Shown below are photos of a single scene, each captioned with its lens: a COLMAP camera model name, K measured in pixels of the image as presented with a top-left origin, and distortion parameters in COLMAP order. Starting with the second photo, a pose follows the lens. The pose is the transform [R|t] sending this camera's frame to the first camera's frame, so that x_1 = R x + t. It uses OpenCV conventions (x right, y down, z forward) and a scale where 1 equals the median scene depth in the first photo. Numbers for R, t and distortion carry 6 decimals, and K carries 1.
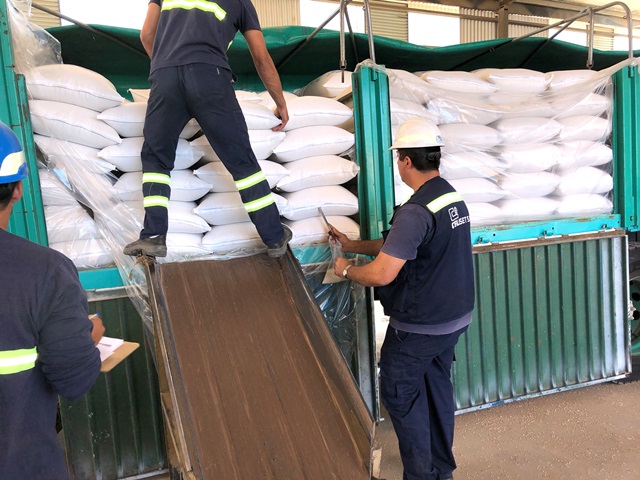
lens RADIAL K [[541.9, 0, 320.0], [0, 541.9, 240.0], [0, 0, 1]] dist [0.015122, -0.002831]
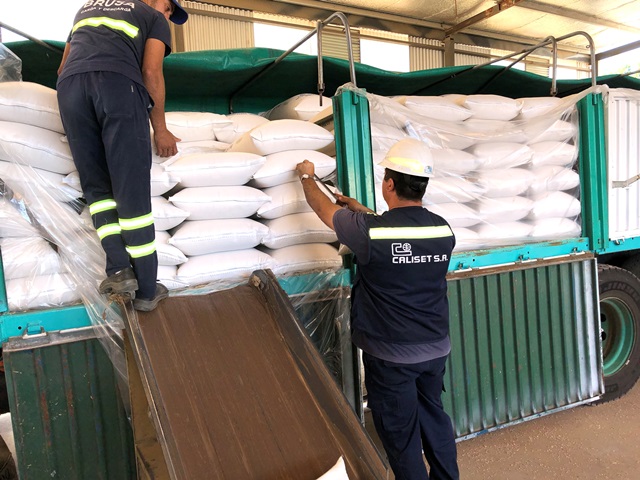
lens RADIAL K [[541.9, 0, 320.0], [0, 541.9, 240.0], [0, 0, 1]] dist [0.015122, -0.002831]
pose [[0.994138, -0.013218, 0.107303, -0.061600], [0.017672, 0.999017, -0.040660, -0.010772], [-0.106660, 0.042318, 0.993395, 0.044454]]
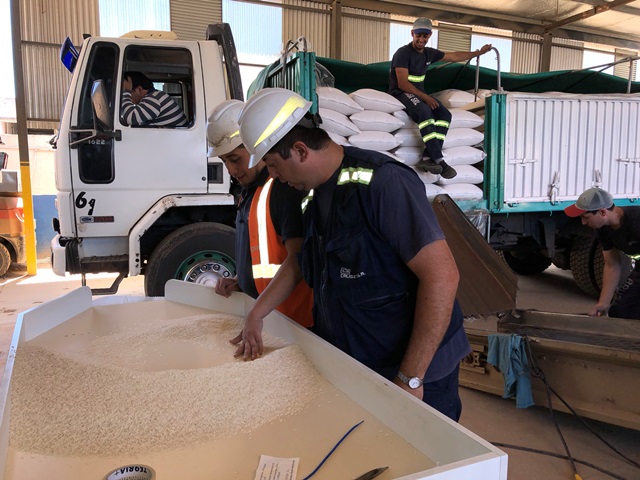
lens RADIAL K [[521.5, 0, 320.0], [0, 521.5, 240.0], [0, 0, 1]] dist [0.117470, -0.156132]
pose [[0.998655, 0.049972, -0.013856, -0.341646], [-0.049767, 0.998652, 0.014743, 0.107685], [0.014574, -0.014034, 0.999795, -0.517780]]
